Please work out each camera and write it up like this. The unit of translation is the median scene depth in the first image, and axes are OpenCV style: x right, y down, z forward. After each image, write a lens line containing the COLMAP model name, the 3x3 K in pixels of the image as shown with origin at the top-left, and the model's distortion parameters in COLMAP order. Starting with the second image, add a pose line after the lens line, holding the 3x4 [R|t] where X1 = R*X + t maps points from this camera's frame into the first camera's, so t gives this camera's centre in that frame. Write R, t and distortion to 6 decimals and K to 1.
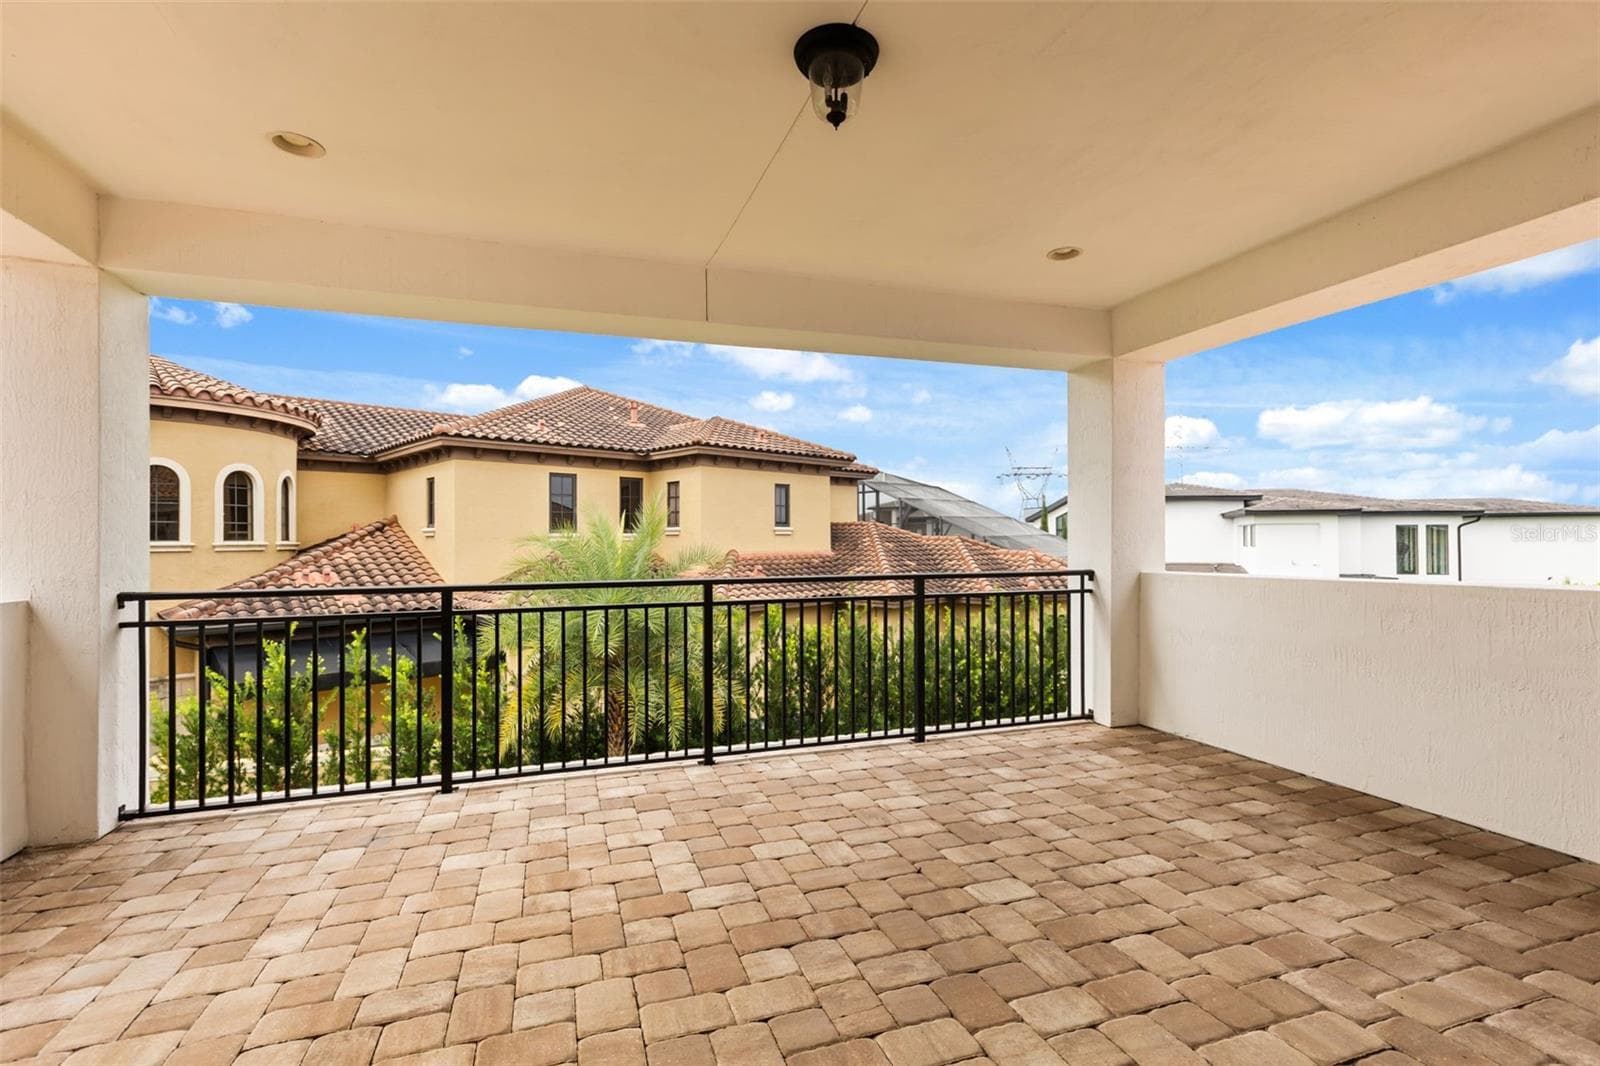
lens RADIAL K [[740.0, 0, 798.8], [0, 740.0, 533.3], [0, 0, 1]] dist [0.001665, 0.000041]
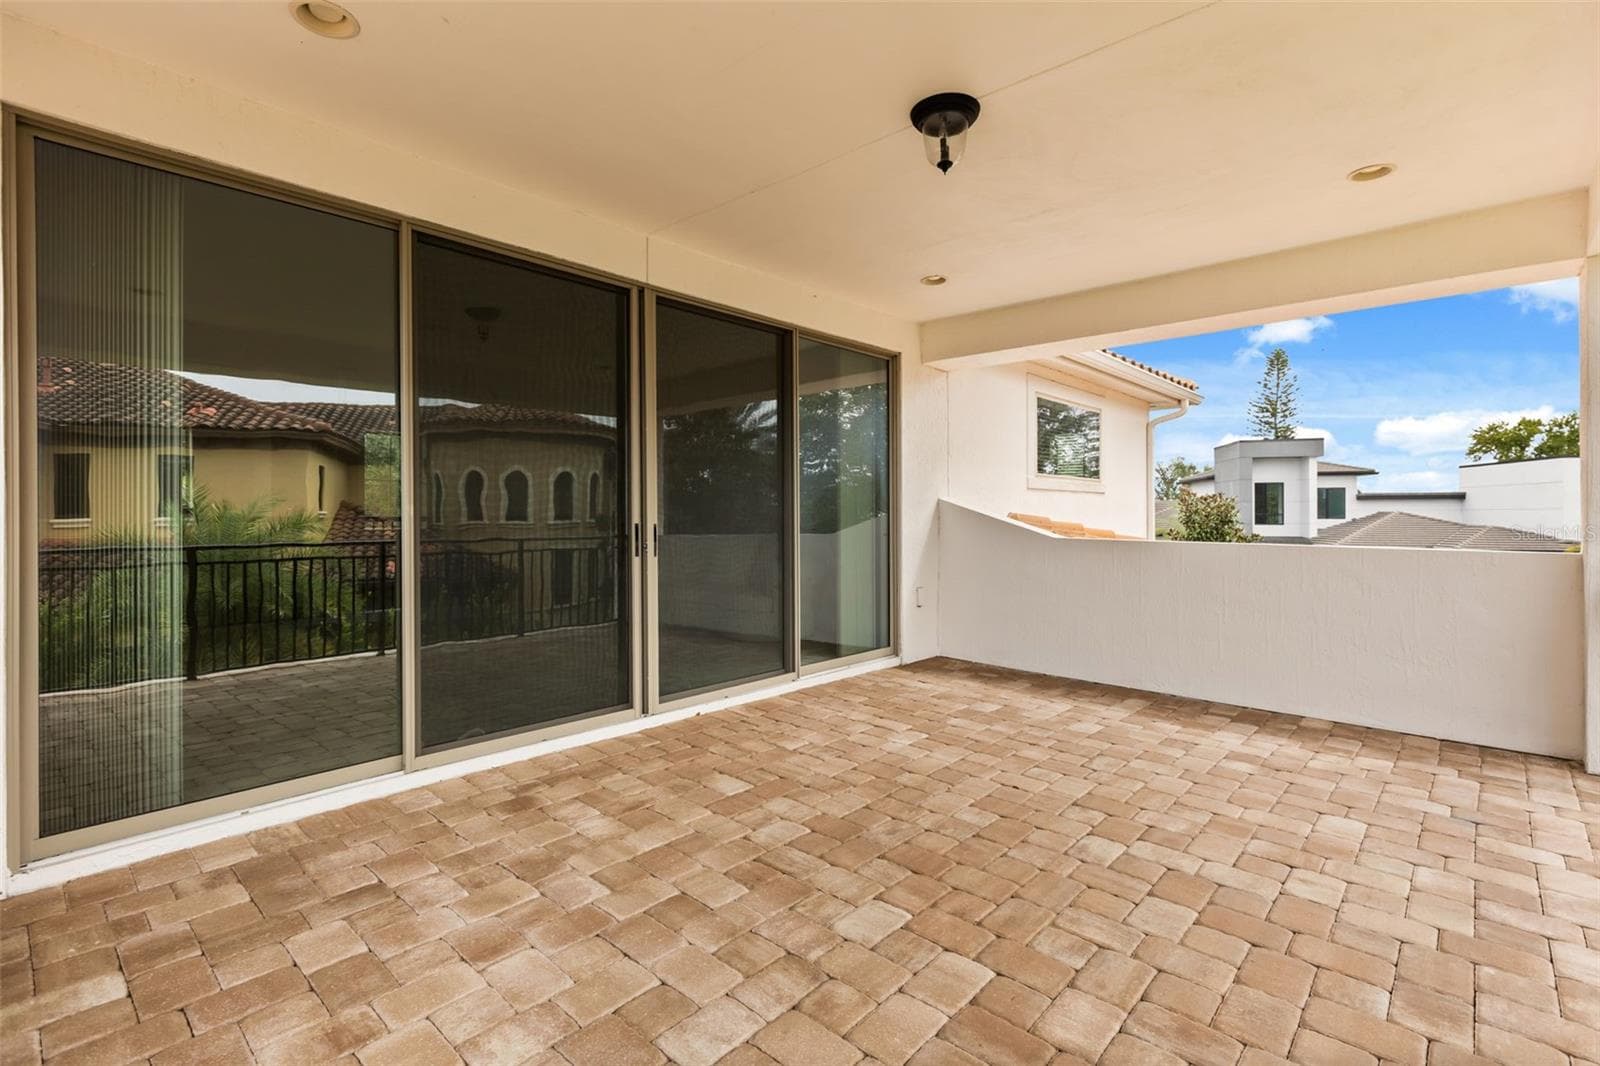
lens RADIAL K [[740.0, 0, 798.1], [0, 740.0, 519.7], [0, 0, 1]] dist [0.001665, 0.000041]
pose [[-0.874693, 0.008961, -0.484595, 0.774302], [0.005947, 0.999952, 0.007757, 0.023019], [0.484641, 0.003903, -0.874704, 1.749208]]
